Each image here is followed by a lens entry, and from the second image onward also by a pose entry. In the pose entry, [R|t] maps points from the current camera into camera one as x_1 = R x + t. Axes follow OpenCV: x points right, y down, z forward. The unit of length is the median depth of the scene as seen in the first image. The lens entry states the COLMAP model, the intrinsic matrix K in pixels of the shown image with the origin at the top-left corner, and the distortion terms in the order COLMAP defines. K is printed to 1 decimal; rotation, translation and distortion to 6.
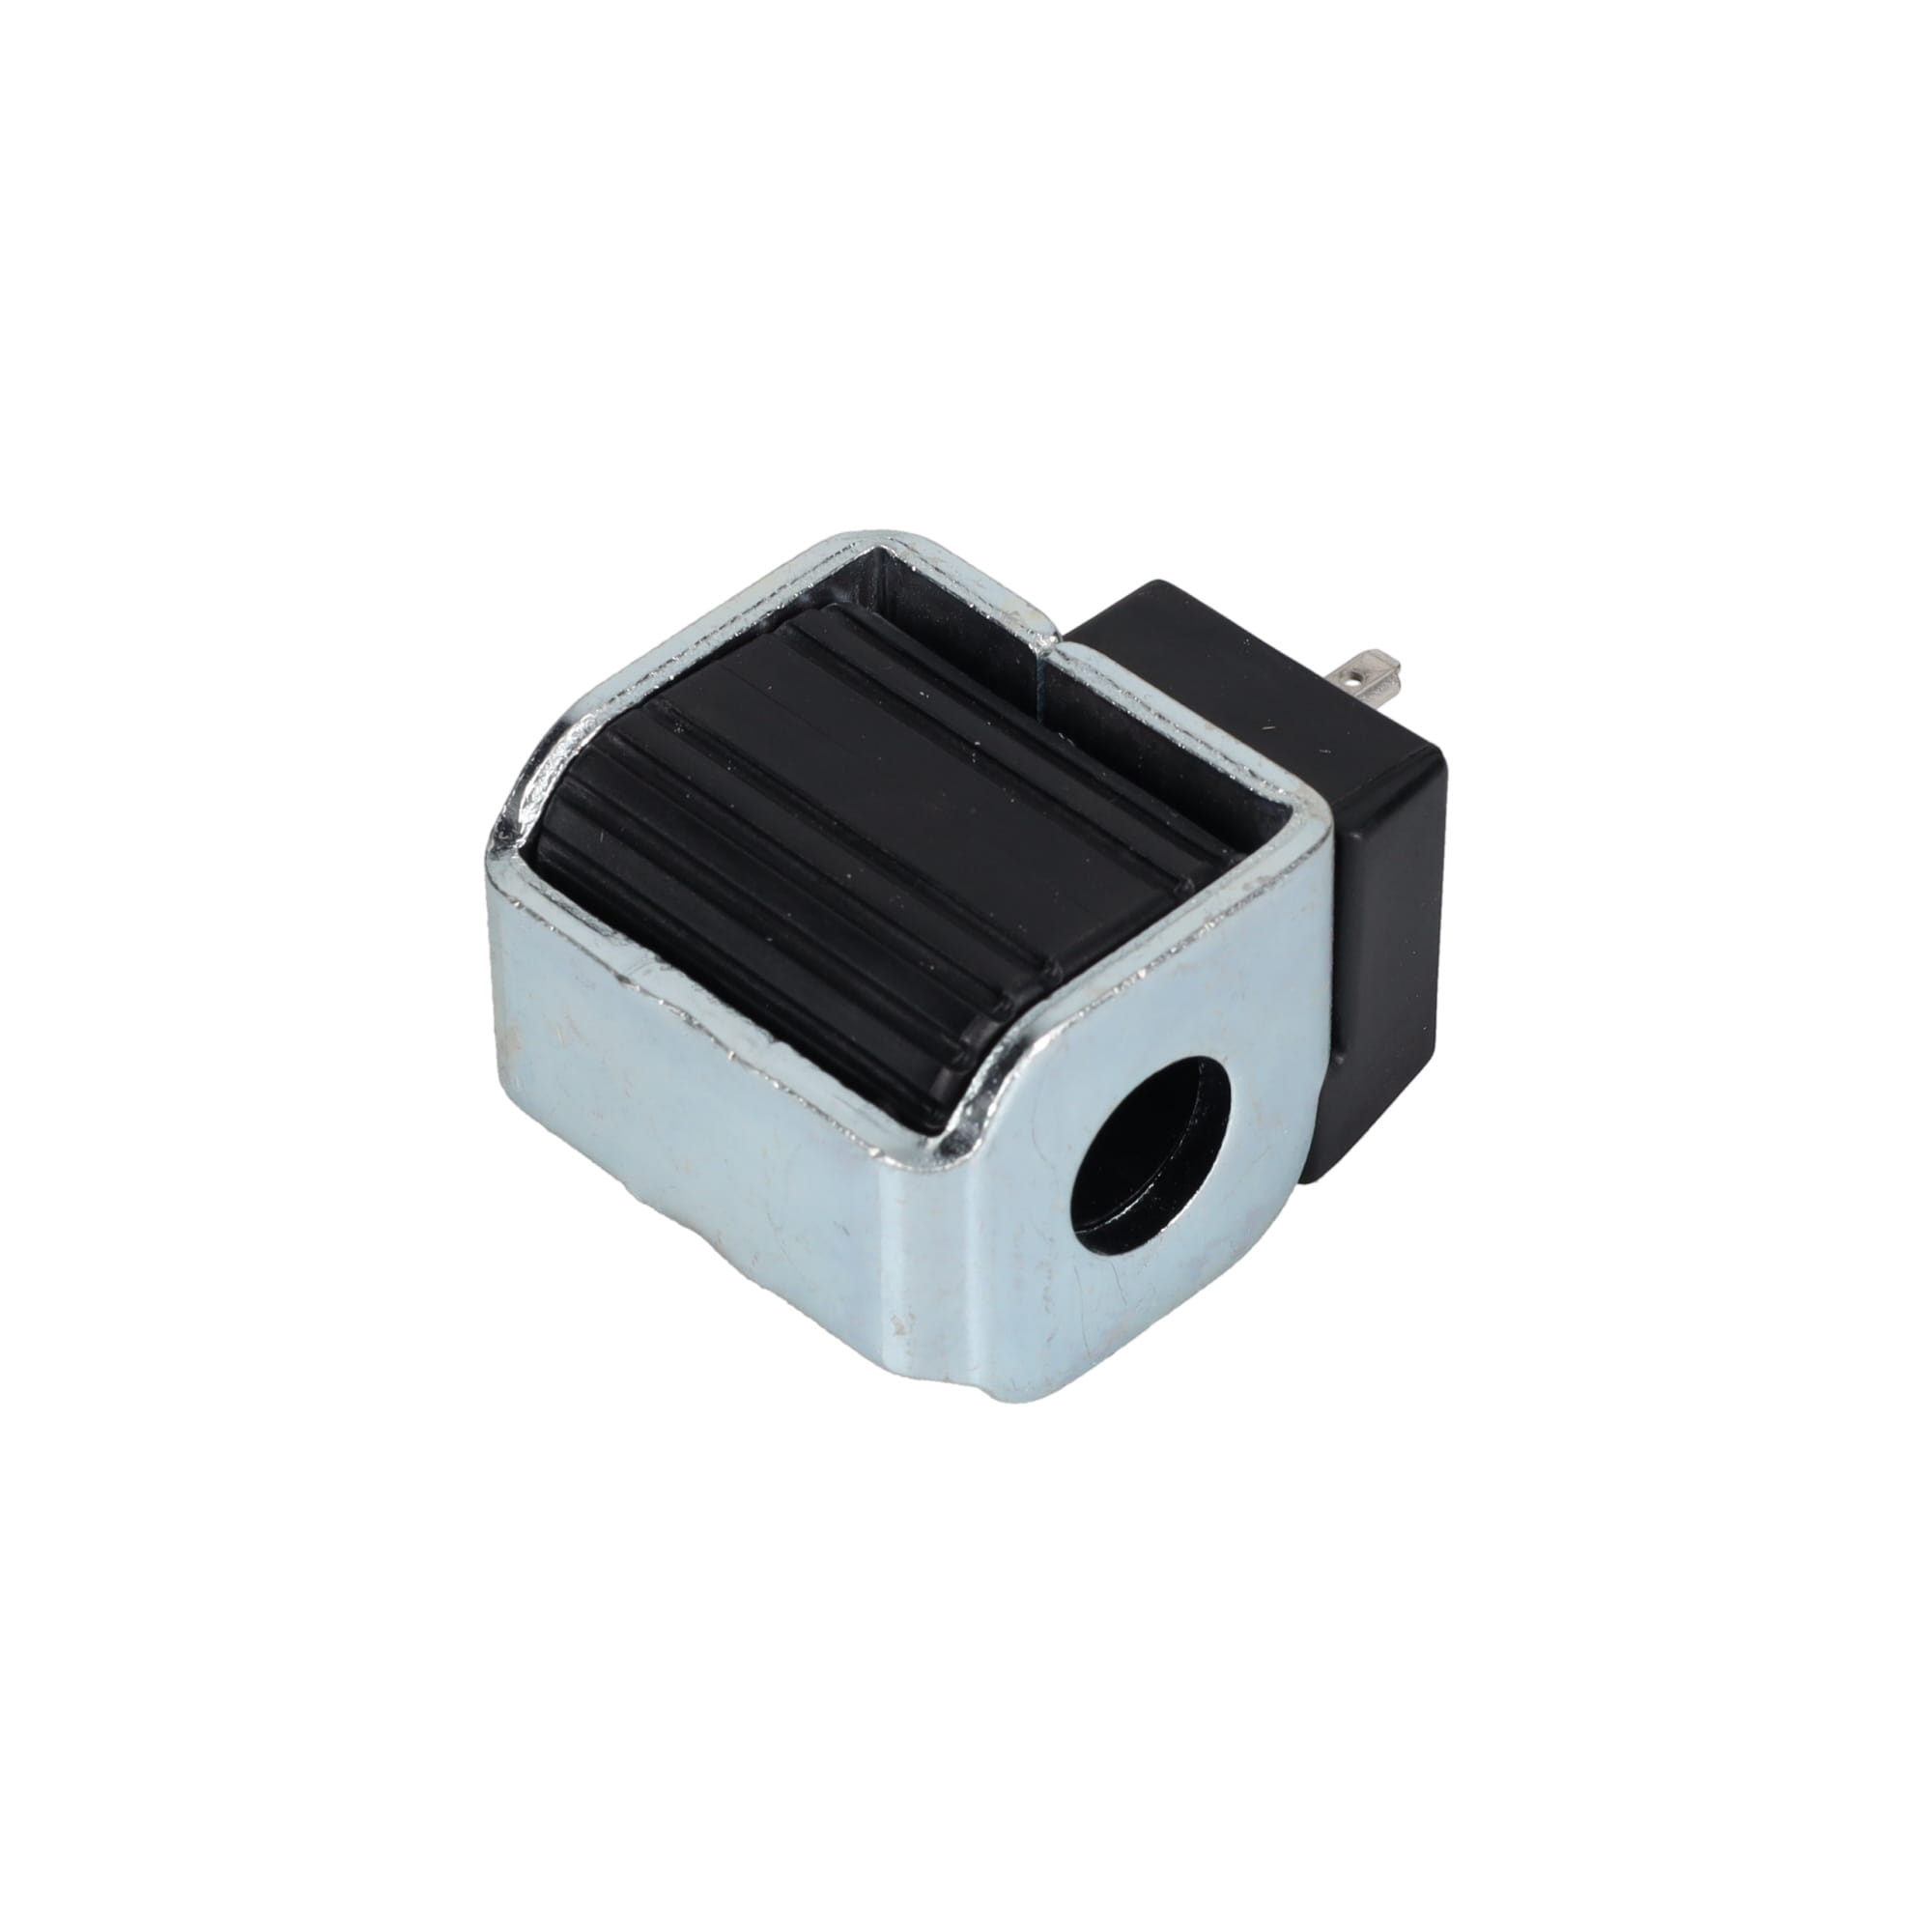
lens RADIAL K [[8957.5, 0, 967.0], [0, 8957.5, 968.0], [0, 0, 1]] dist [1.558946, 0.000000]
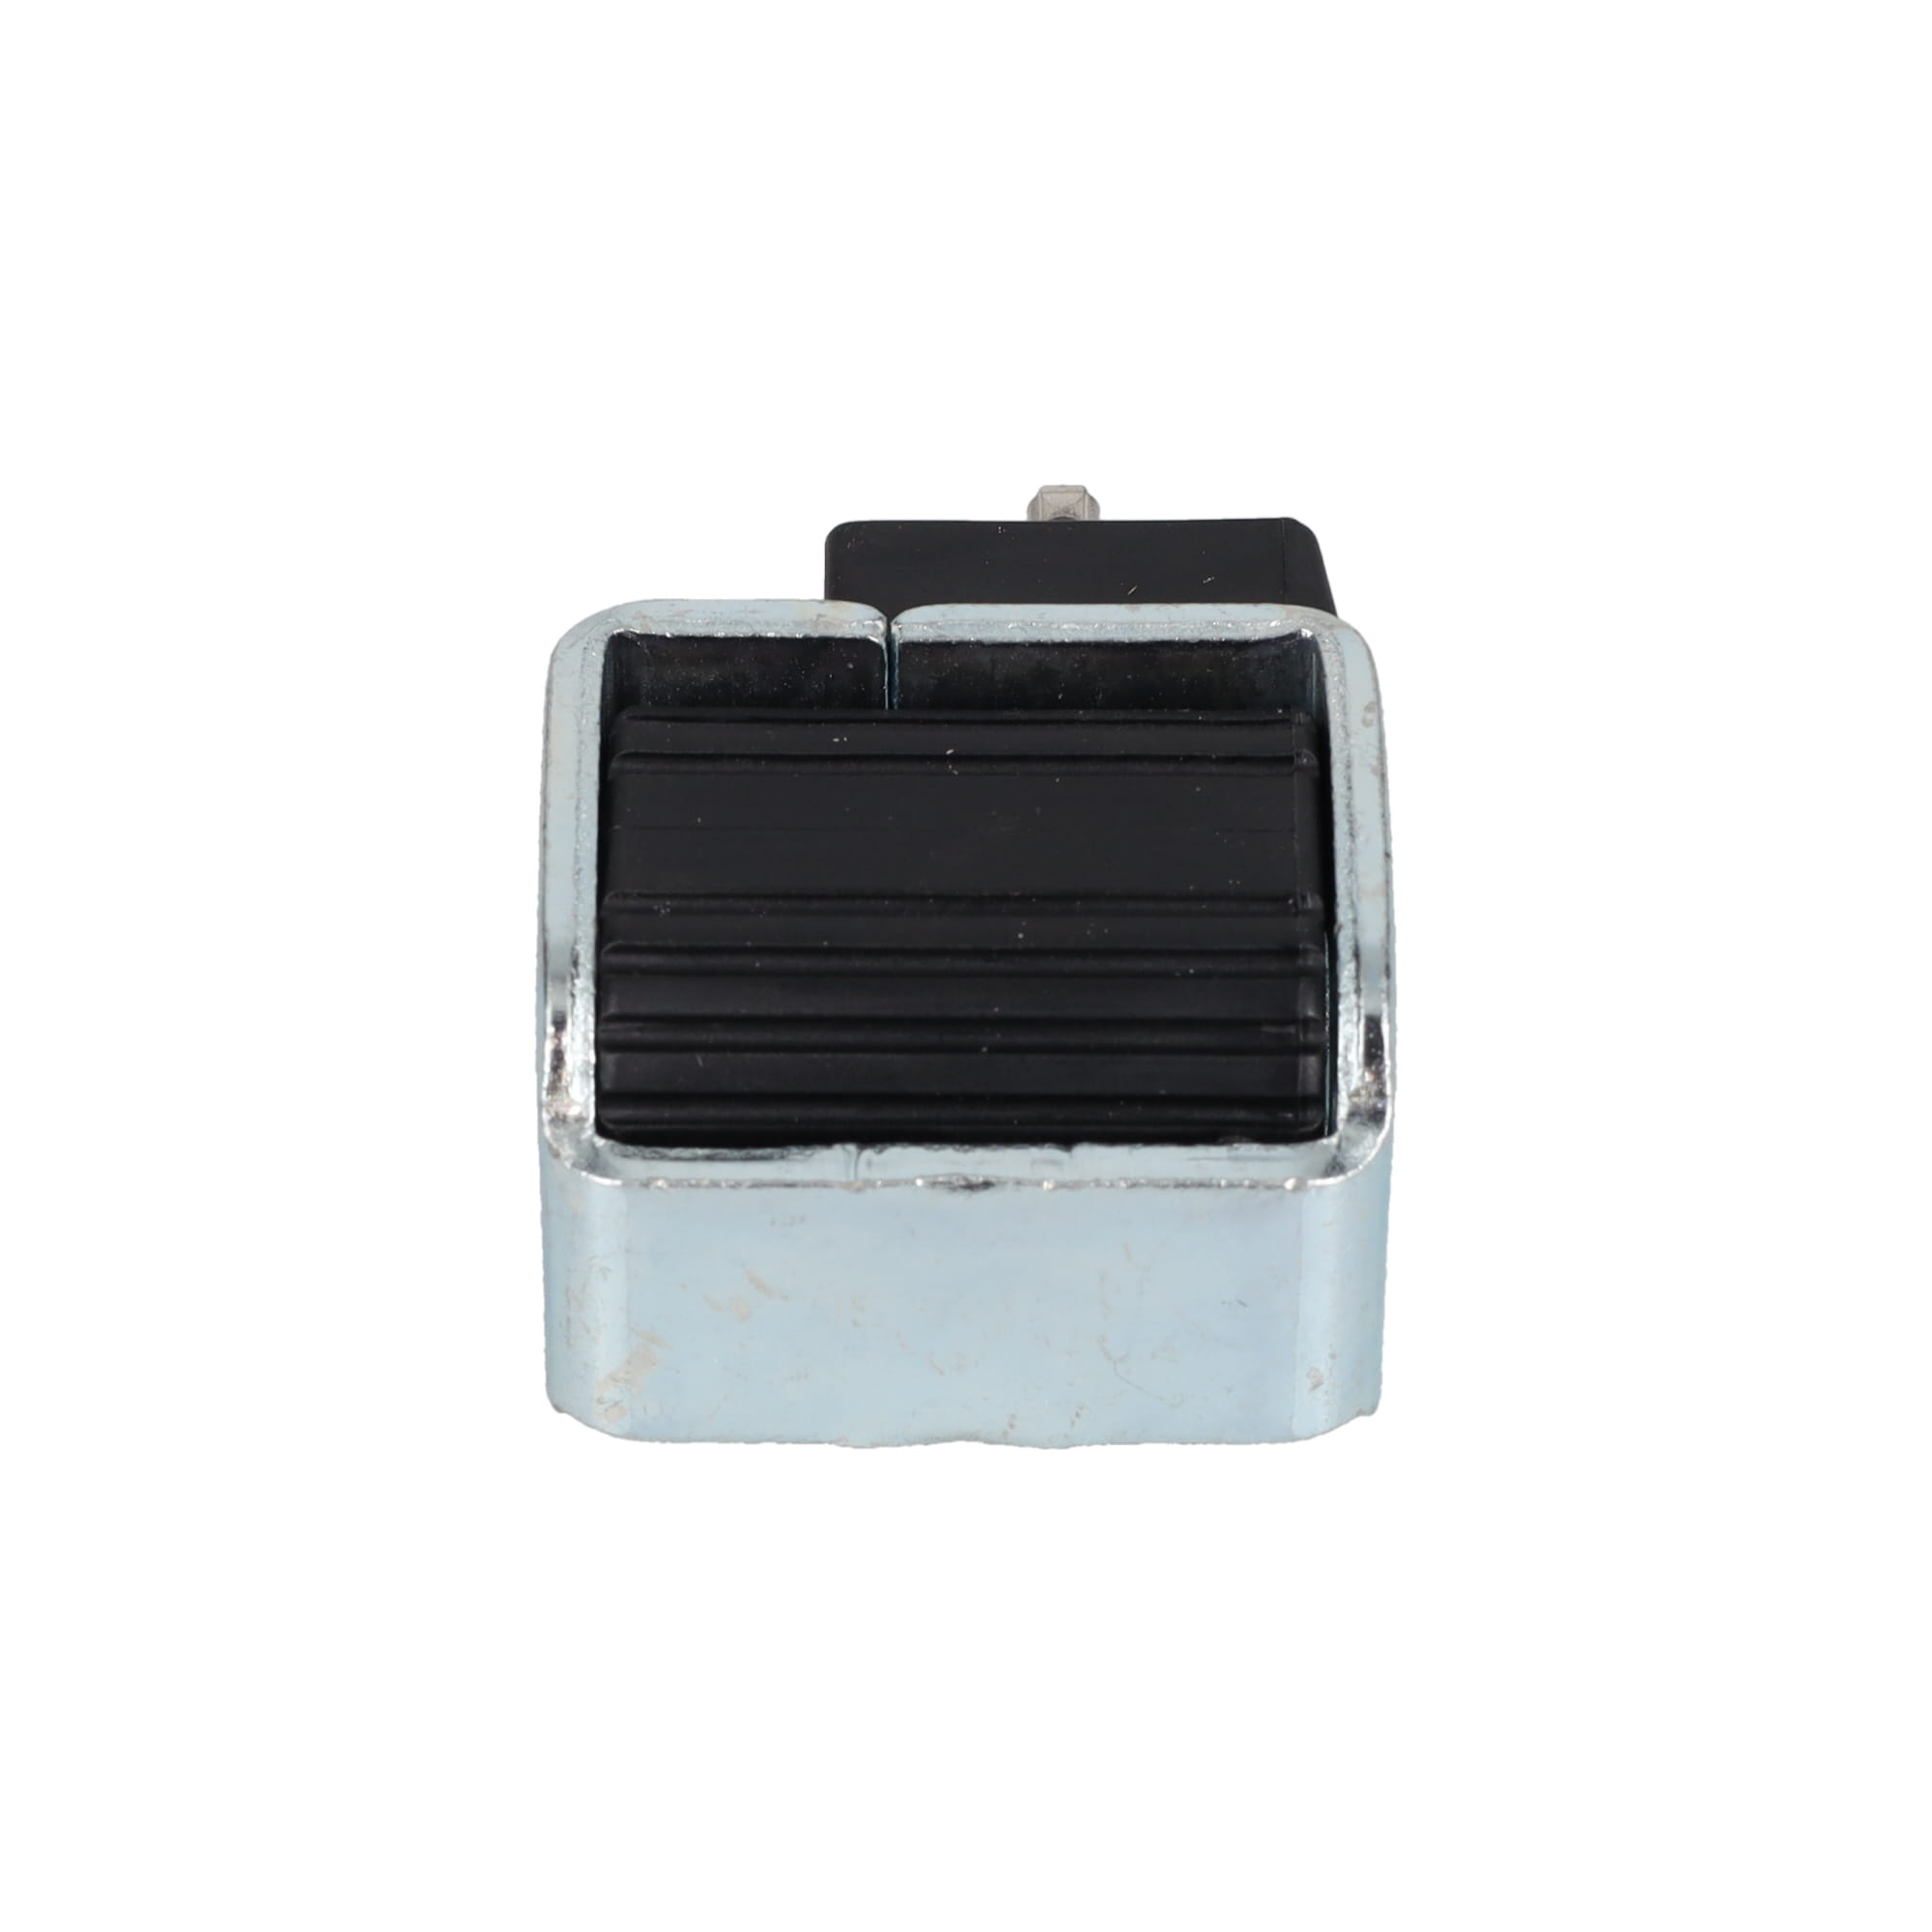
lens RADIAL K [[8957.5, 0, 970.1], [0, 8957.5, 968.1], [0, 0, 1]] dist [1.558946, 0.000000]
pose [[0.706118, -0.474694, 0.525416, -0.447234], [0.474447, 0.867994, 0.146581, -0.129652], [-0.525639, 0.145779, 0.838124, 0.310045]]
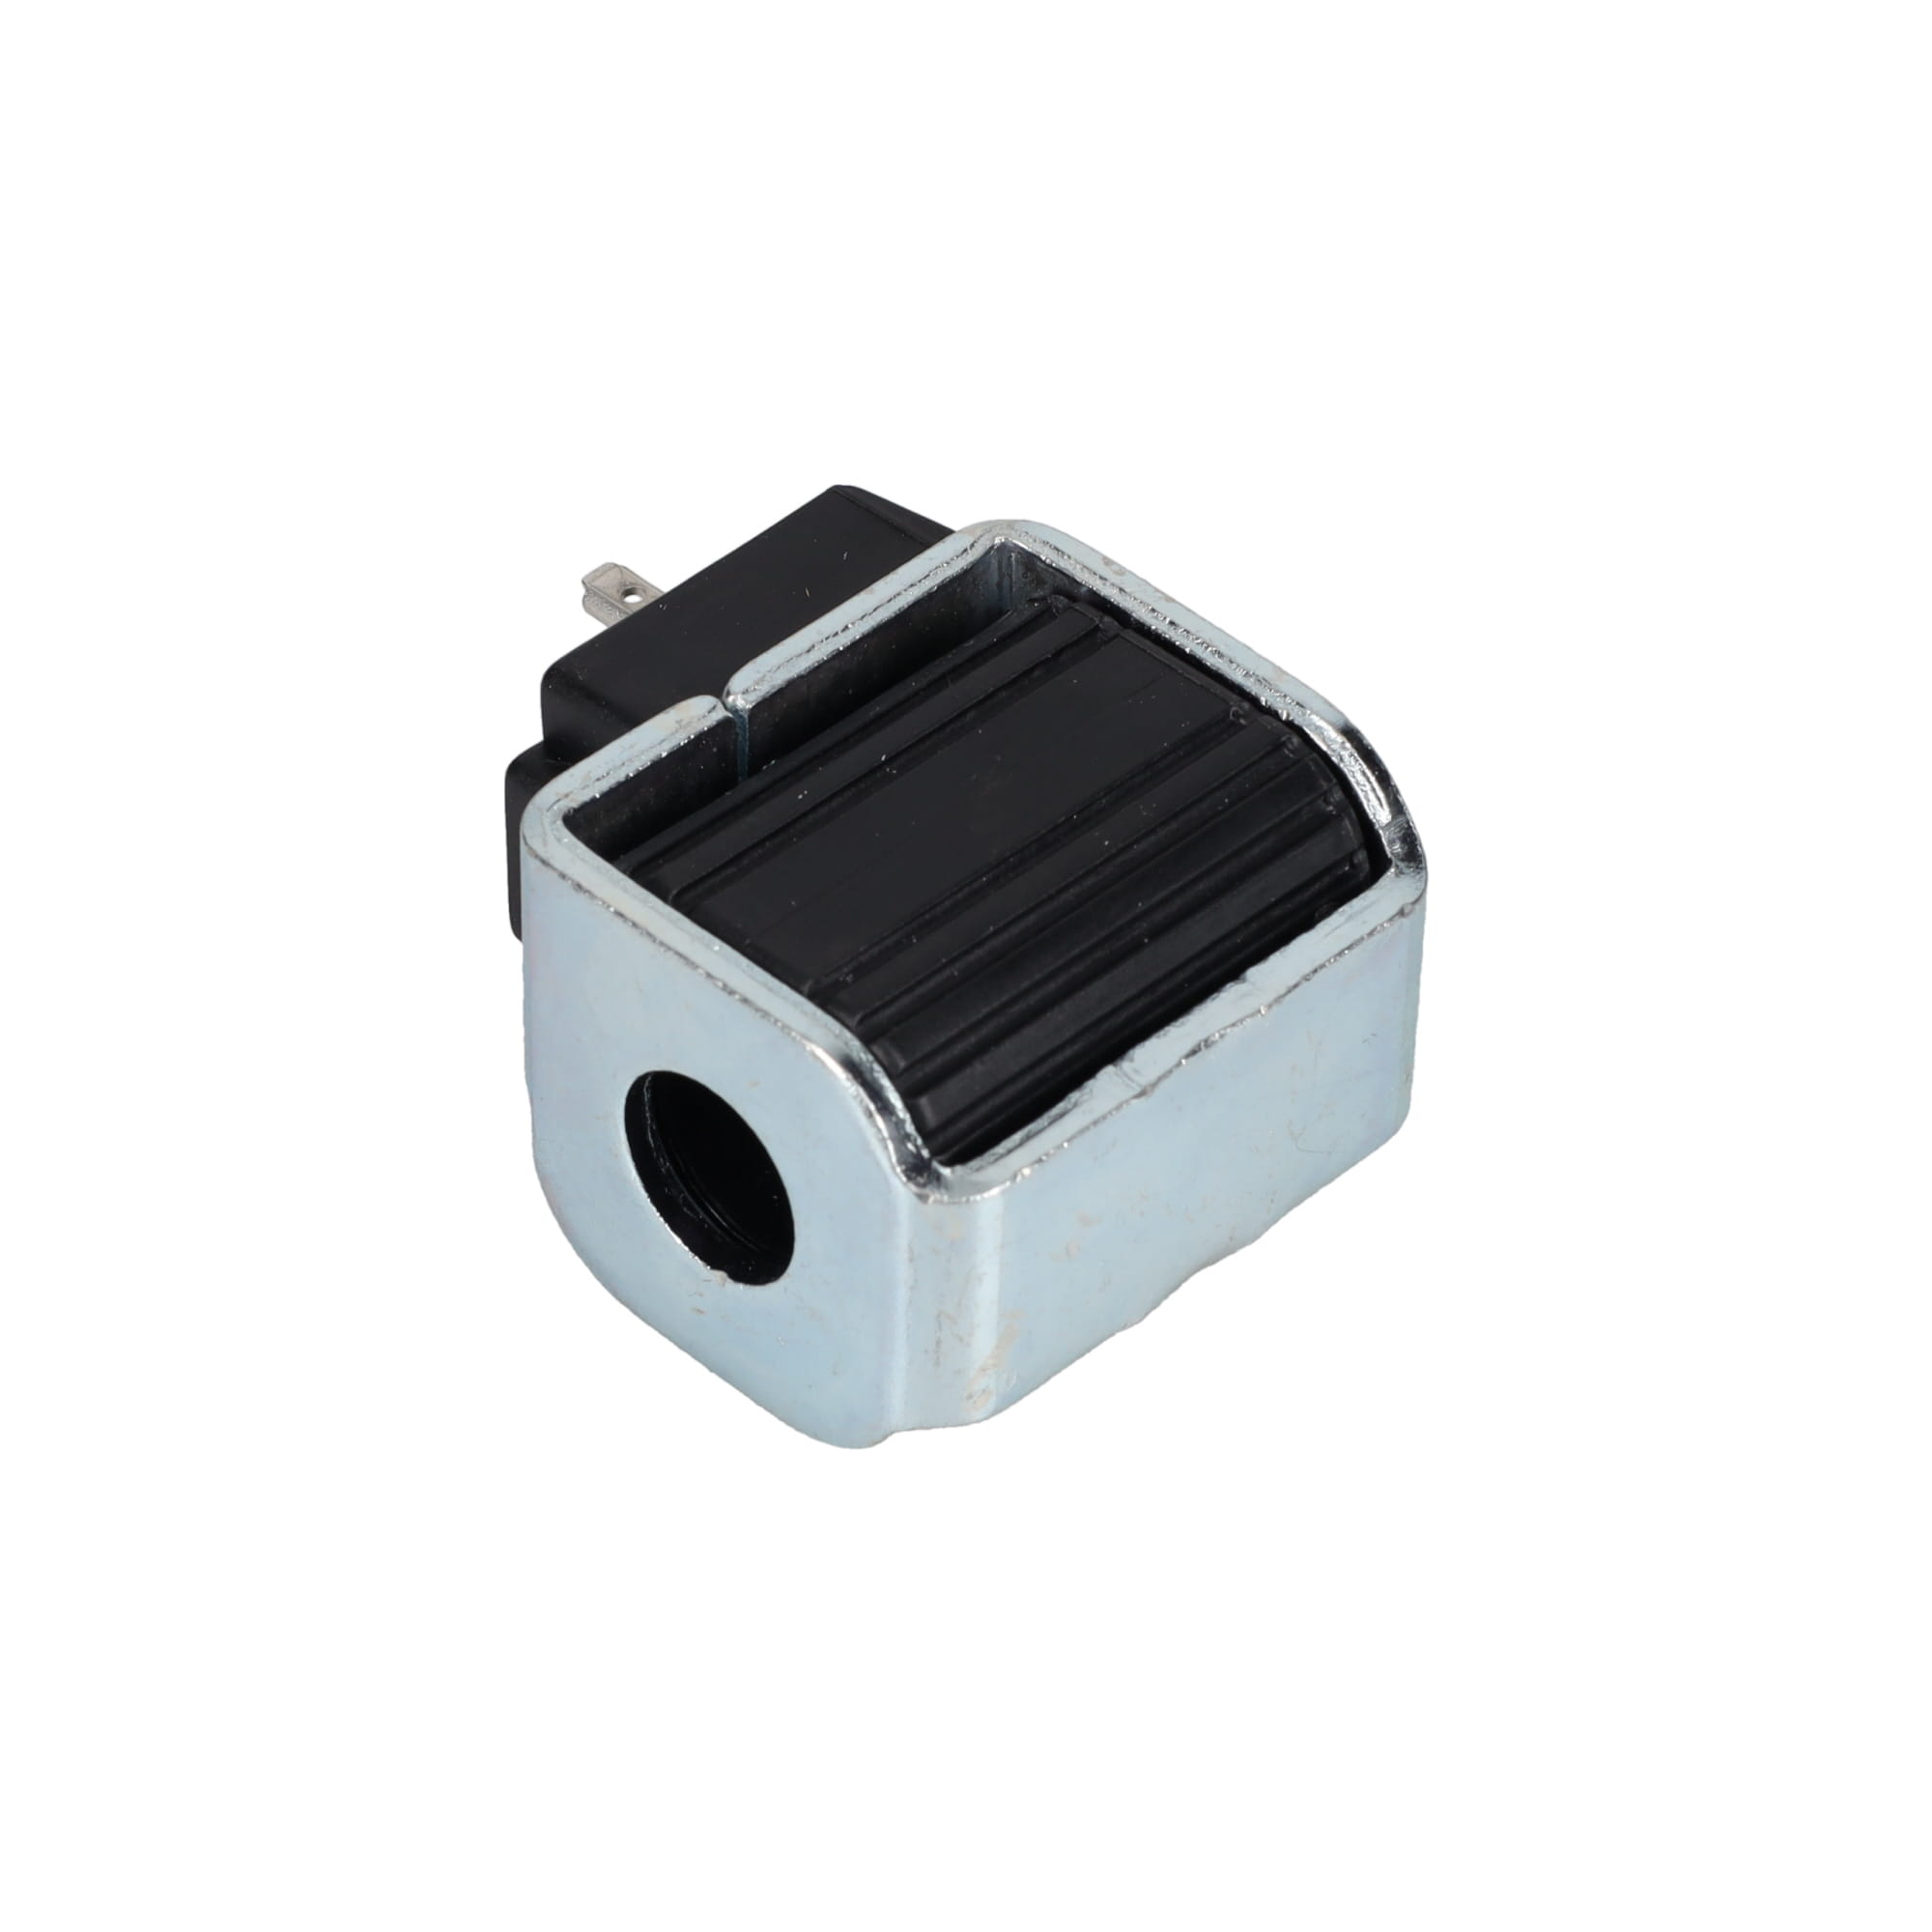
lens RADIAL K [[8957.5, 0, 967.4], [0, 8957.5, 959.2], [0, 0, 1]] dist [1.558946, 0.000000]
pose [[-0.004918, -0.667857, 0.744273, -0.715430], [0.664815, 0.553795, 0.501329, -0.480812], [-0.746991, 0.497270, 0.441278, 0.597510]]
